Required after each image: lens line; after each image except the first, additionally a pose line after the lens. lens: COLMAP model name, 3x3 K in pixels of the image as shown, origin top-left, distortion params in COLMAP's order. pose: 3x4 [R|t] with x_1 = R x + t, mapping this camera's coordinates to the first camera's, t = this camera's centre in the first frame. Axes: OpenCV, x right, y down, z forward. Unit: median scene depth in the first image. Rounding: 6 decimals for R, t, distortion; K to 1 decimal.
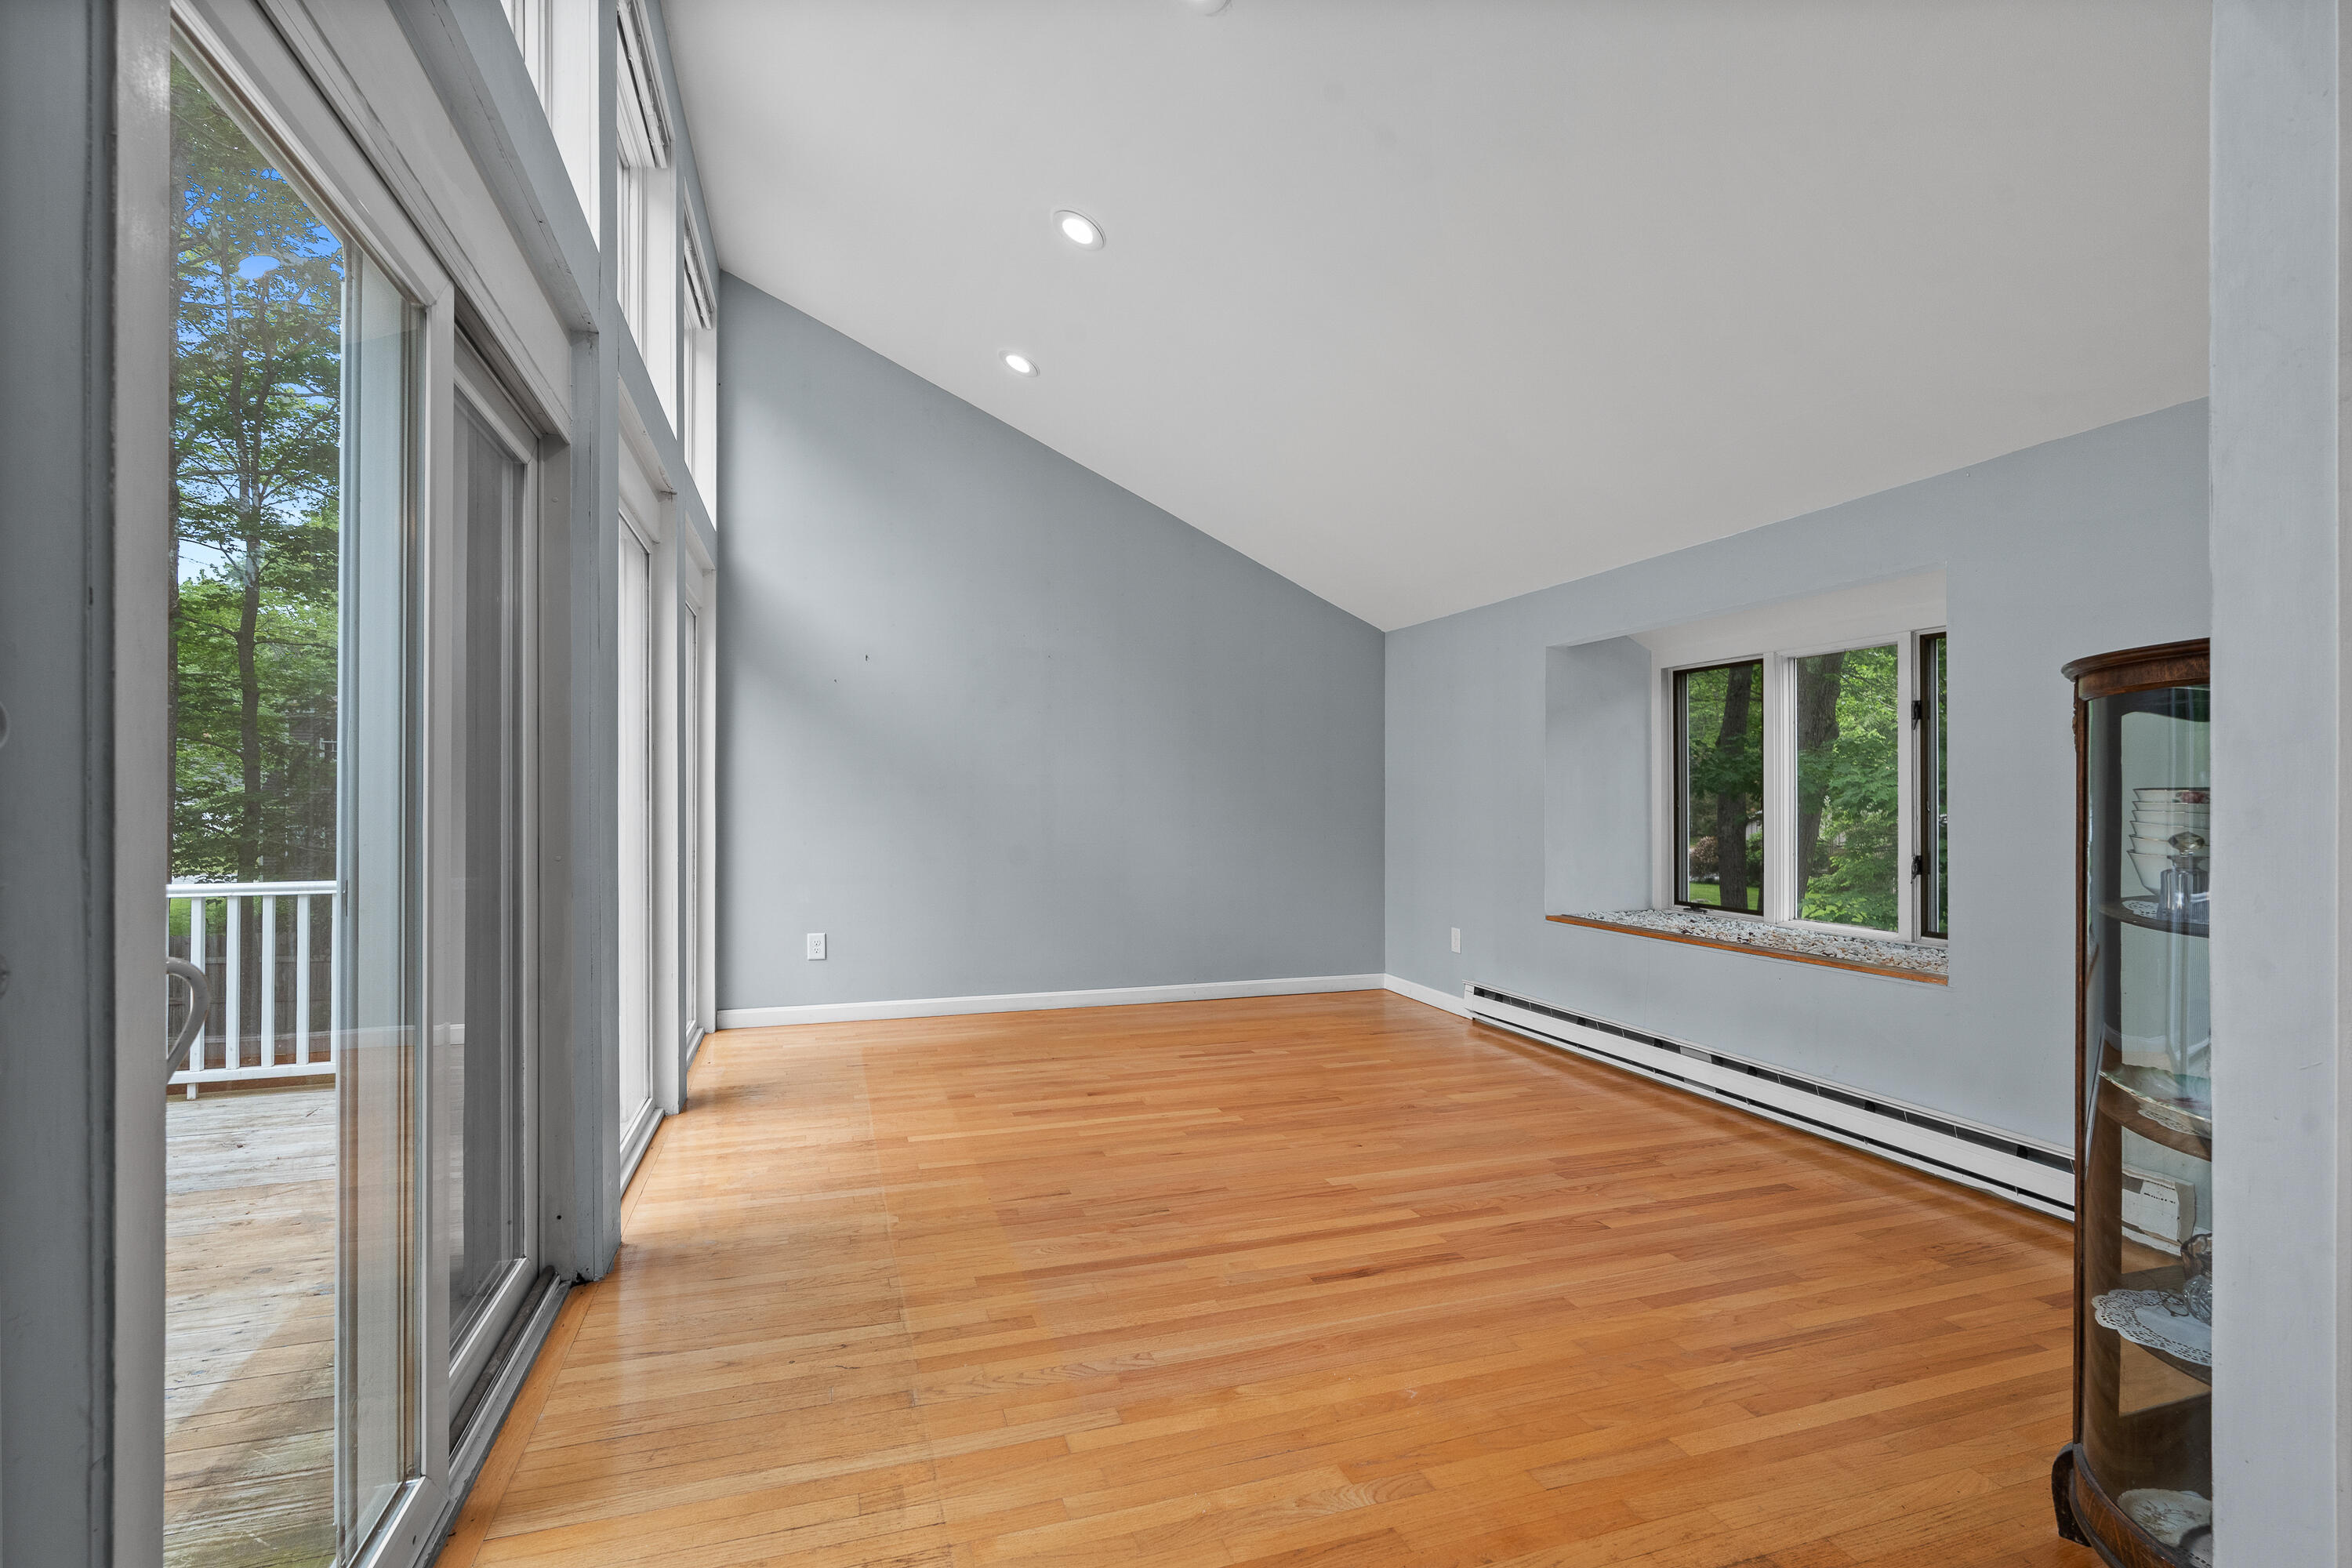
lens RADIAL K [[1075.1, 0, 1174.7], [0, 1075.1, 801.4], [0, 0, 1]] dist [-0.011059, 0.003973]
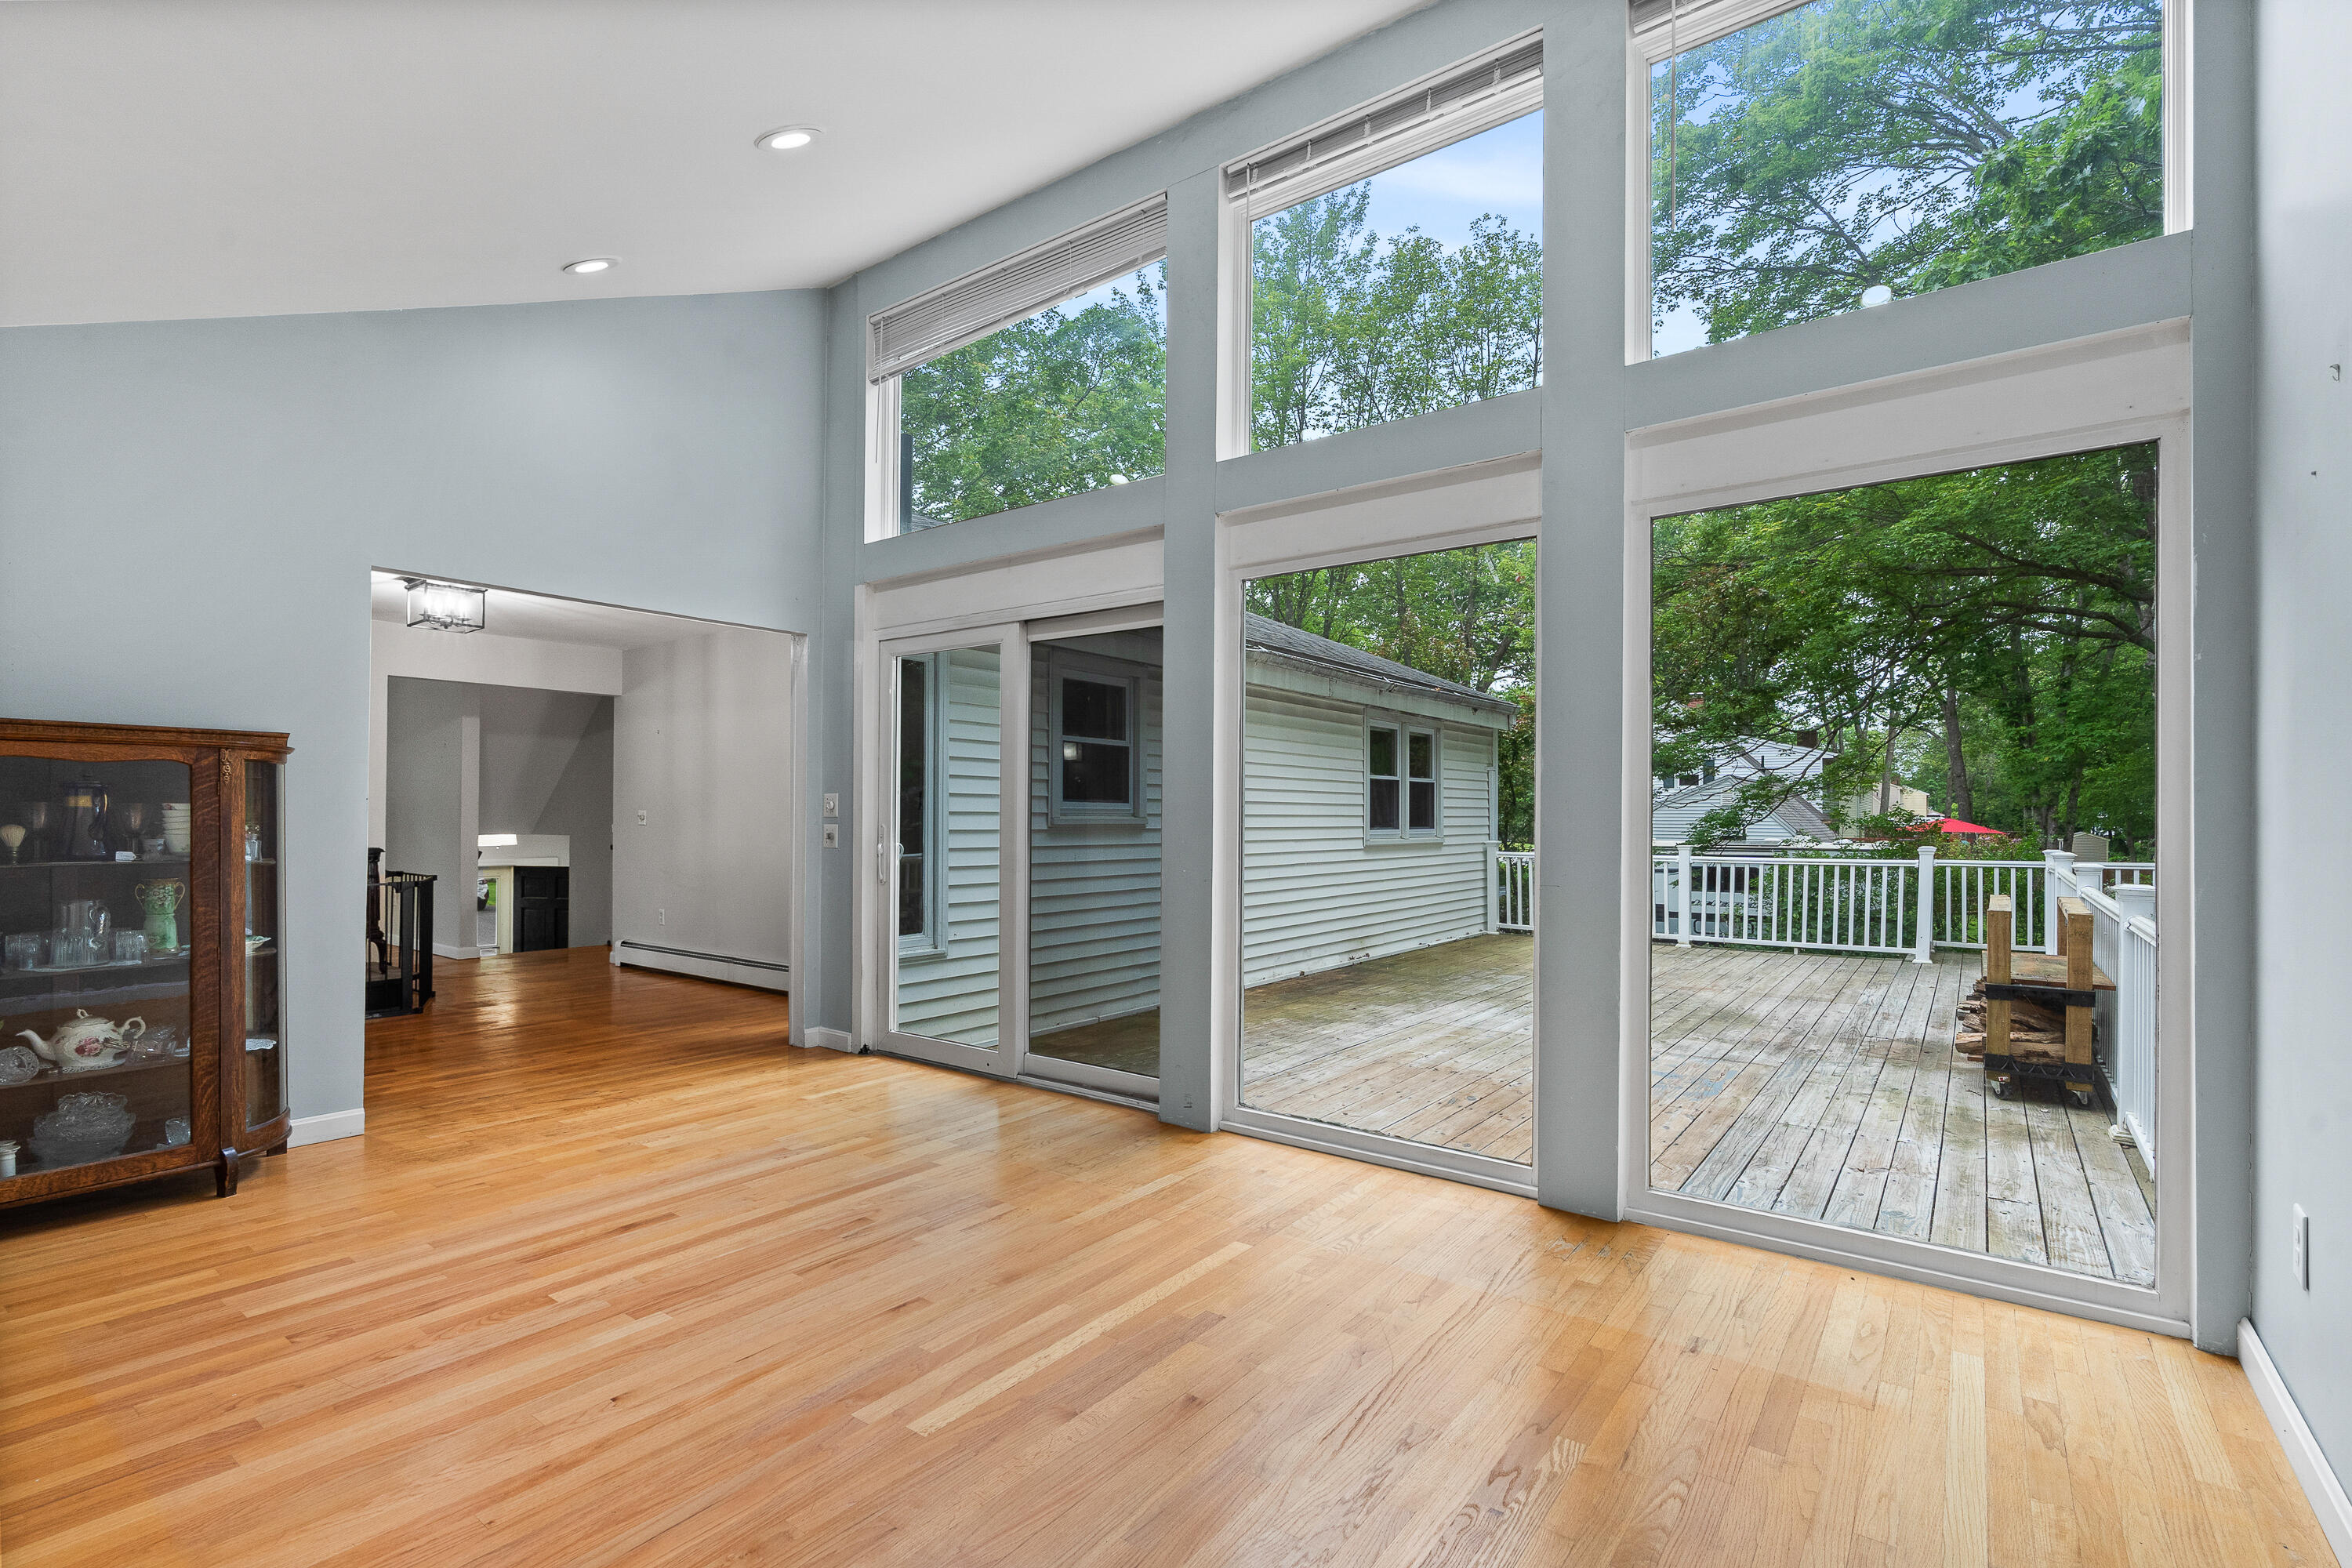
lens RADIAL K [[1075.1, 0, 1174.7], [0, 1075.1, 801.4], [0, 0, 1]] dist [-0.011059, 0.003973]
pose [[-0.818103, -0.014785, -0.574882, 0.169253], [-0.009278, 0.999879, -0.012511, -0.002294], [0.574997, -0.004902, -0.818141, 1.065661]]
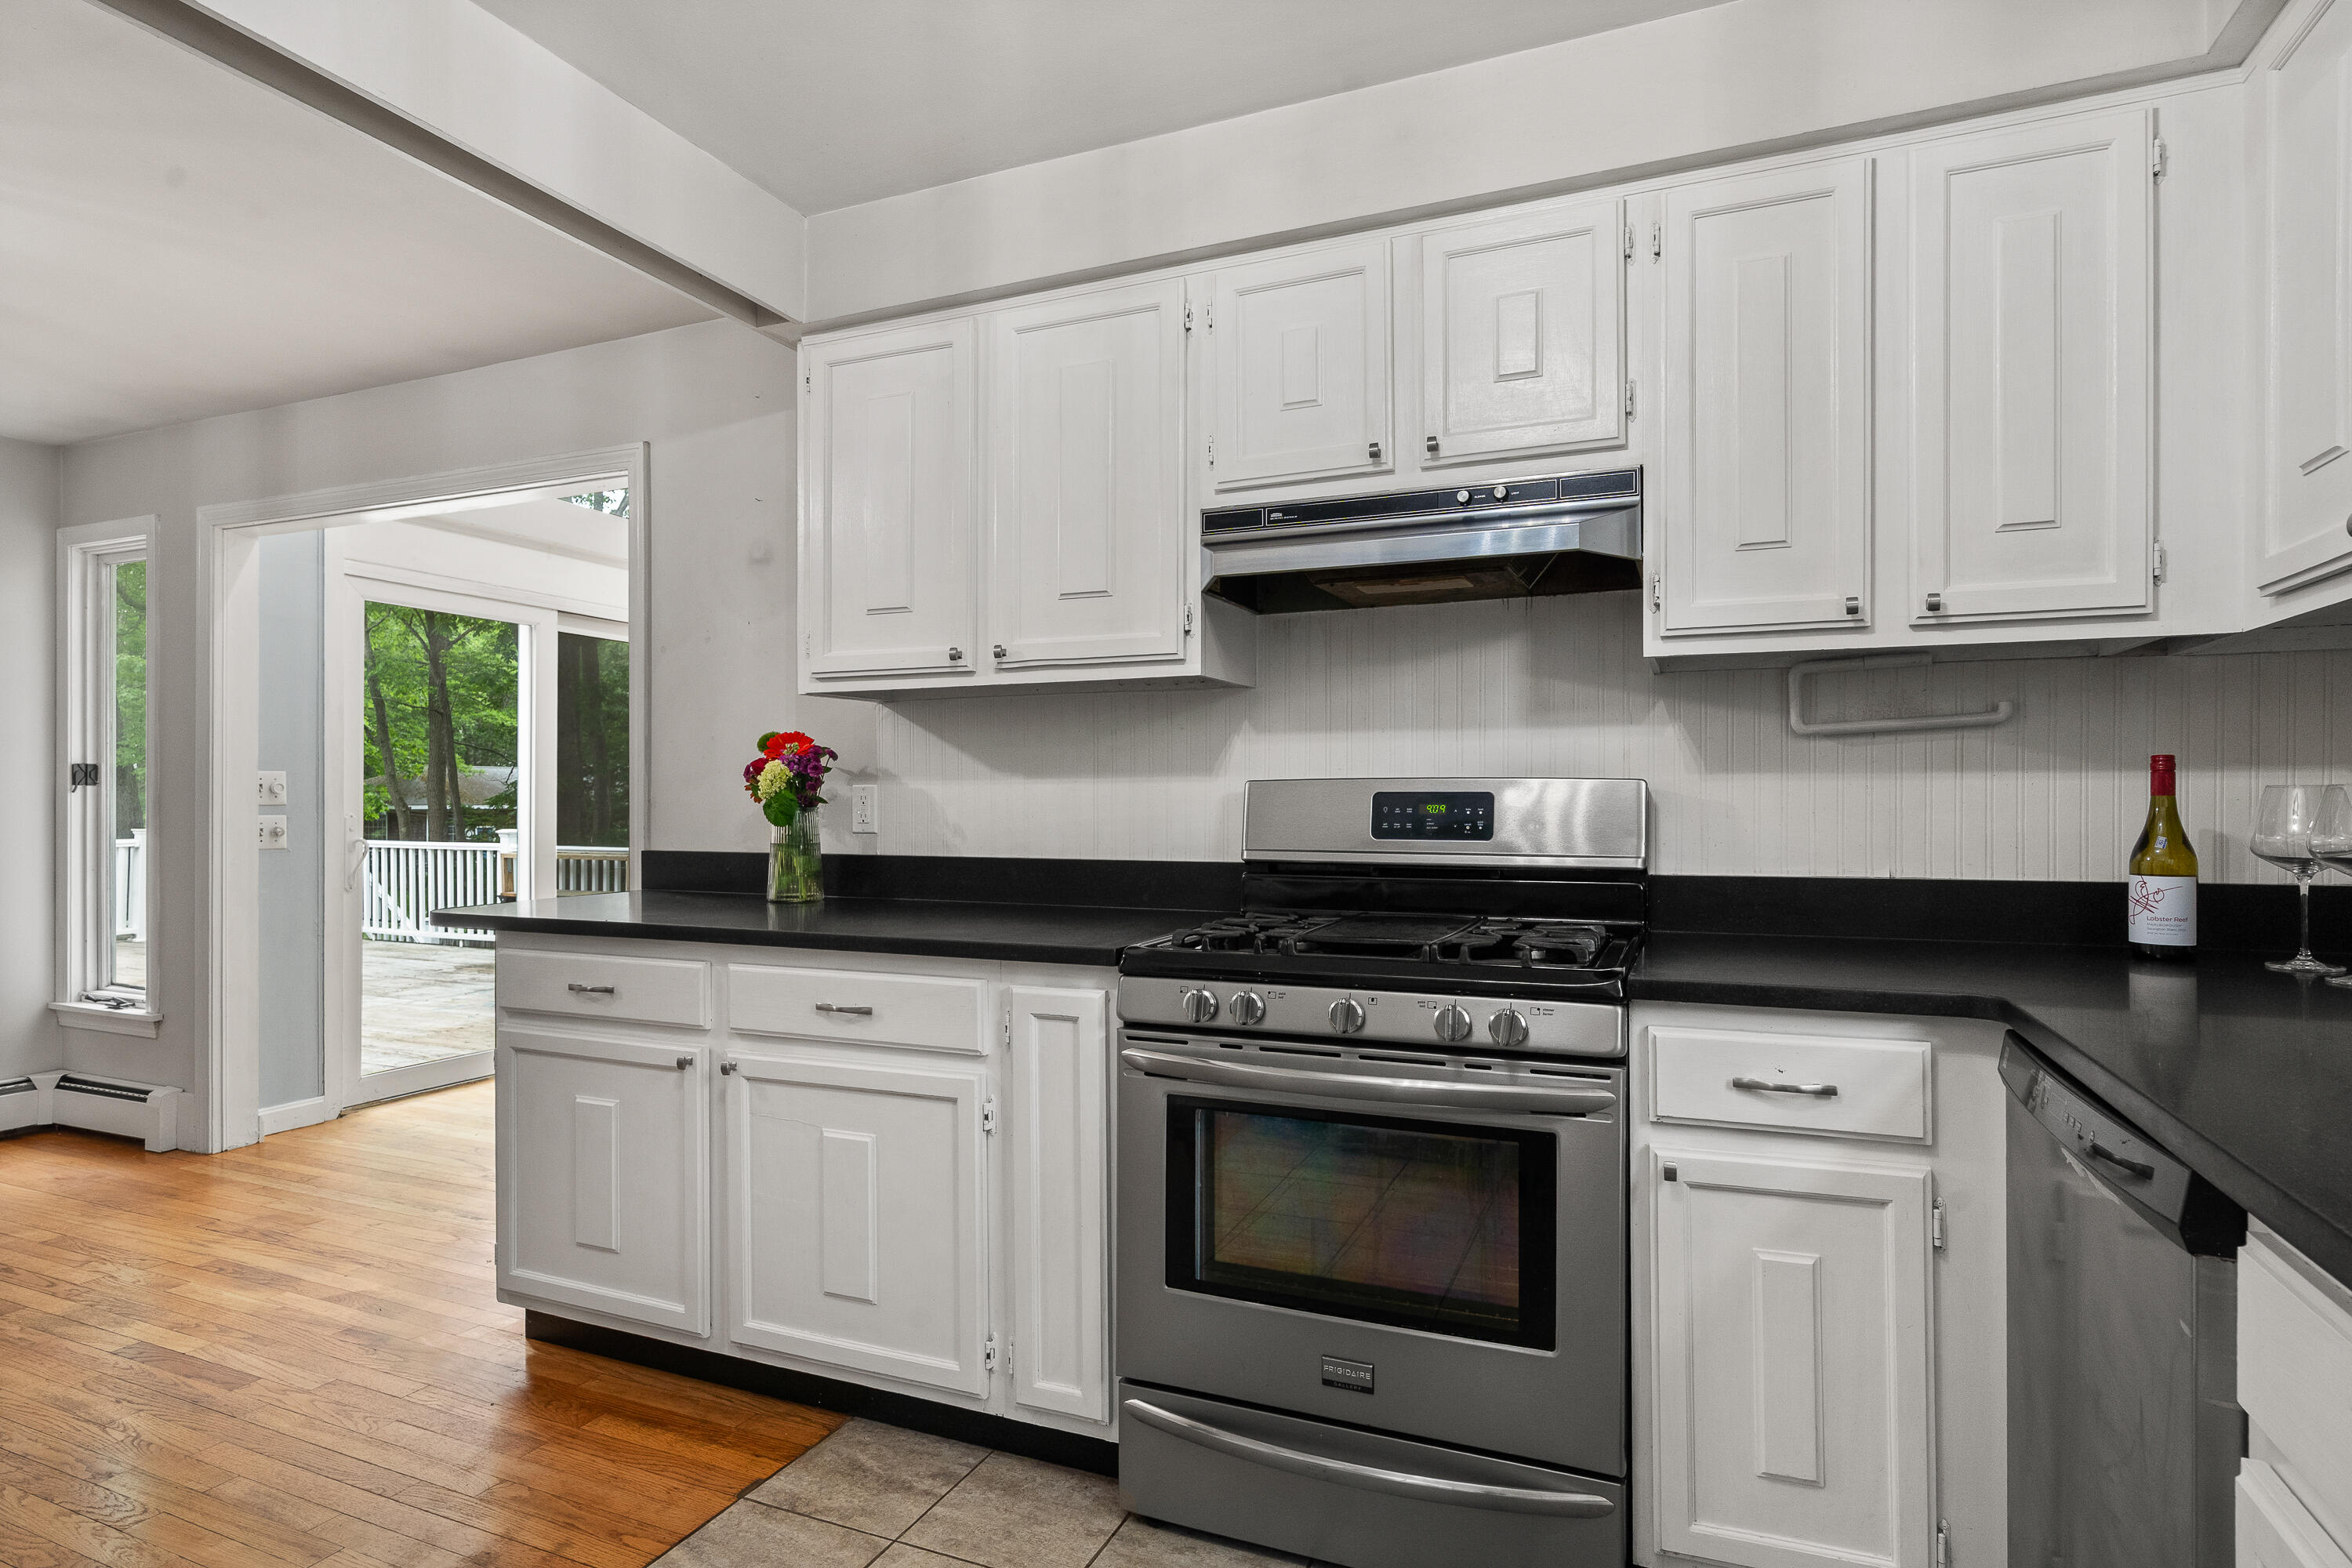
lens RADIAL K [[1233.5, 0, 1181.4], [0, 1233.5, 795.6], [0, 0, 1]] dist [-0.005891, -0.000590]
pose [[0.752421, -0.003720, -0.658672, 0.801006], [-0.000955, 0.999977, -0.006739, 0.001734], [0.658682, 0.005699, 0.752400, -0.097578]]
